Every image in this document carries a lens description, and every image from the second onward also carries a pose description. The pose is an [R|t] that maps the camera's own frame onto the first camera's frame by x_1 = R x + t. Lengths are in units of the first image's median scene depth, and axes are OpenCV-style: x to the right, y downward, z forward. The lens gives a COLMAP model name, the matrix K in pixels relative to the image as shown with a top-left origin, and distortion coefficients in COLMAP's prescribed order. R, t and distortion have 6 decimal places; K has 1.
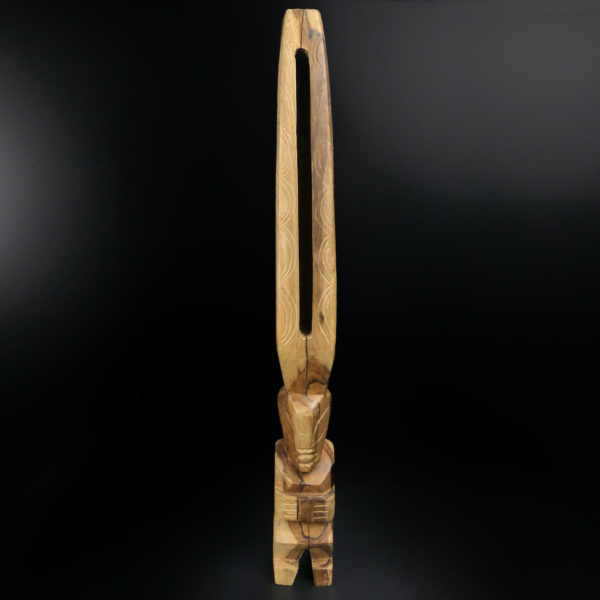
lens RADIAL K [[578.2, 0, 300.0], [0, 578.2, 300.0], [0, 0, 1]] dist [0.002626, 0.013712]
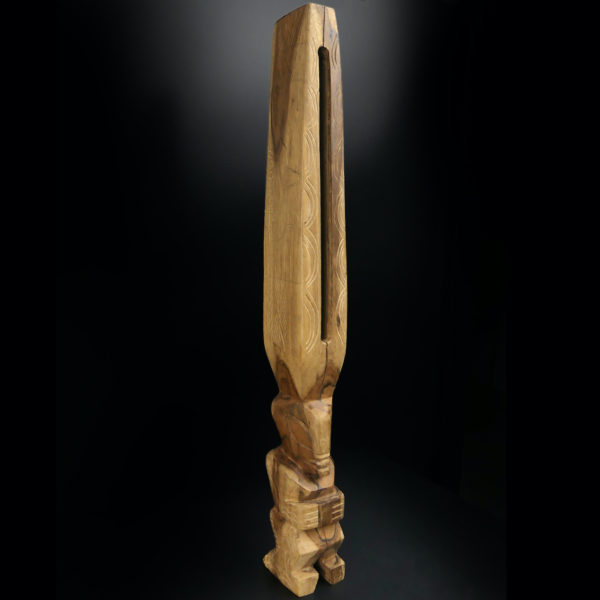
lens RADIAL K [[578.2, 0, 300.0], [0, 578.2, 300.0], [0, 0, 1]] dist [0.002626, 0.013712]
pose [[0.834475, -0.075884, 0.545796, -0.543834], [0.059268, 0.997087, 0.048013, -0.055769], [-0.547849, -0.007718, 0.836541, 0.190515]]
